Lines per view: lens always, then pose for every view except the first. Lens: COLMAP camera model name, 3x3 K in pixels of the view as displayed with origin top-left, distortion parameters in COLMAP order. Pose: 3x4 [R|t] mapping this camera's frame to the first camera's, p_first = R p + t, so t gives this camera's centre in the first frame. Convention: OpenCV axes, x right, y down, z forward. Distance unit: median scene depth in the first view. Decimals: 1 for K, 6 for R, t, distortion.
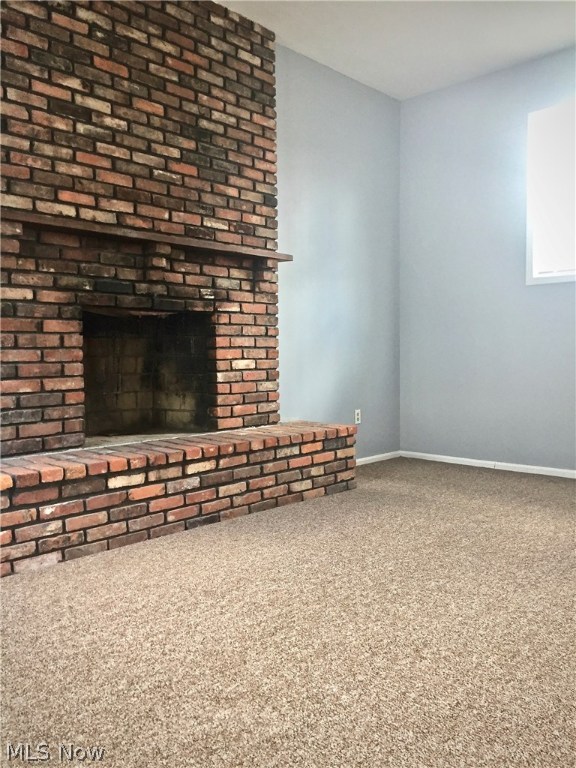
lens RADIAL K [[654.9, 0, 286.1], [0, 654.9, 381.7], [0, 0, 1]] dist [0.072858, -0.094081]
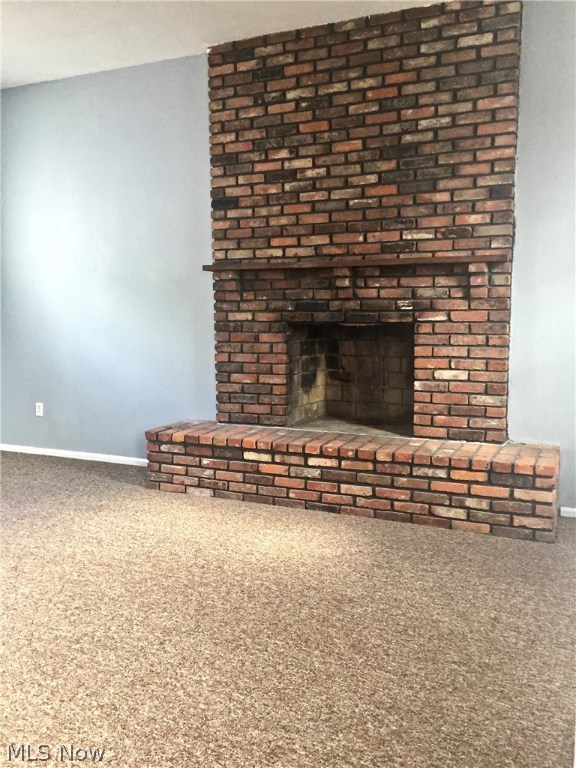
lens RADIAL K [[654.9, 0, 290.8], [0, 654.9, 380.6], [0, 0, 1]] dist [0.072858, -0.094081]
pose [[0.332204, 0.115777, -0.936075, 0.891913], [-0.035245, 0.993268, 0.110343, -0.135982], [0.942549, -0.003665, 0.334048, 0.530893]]
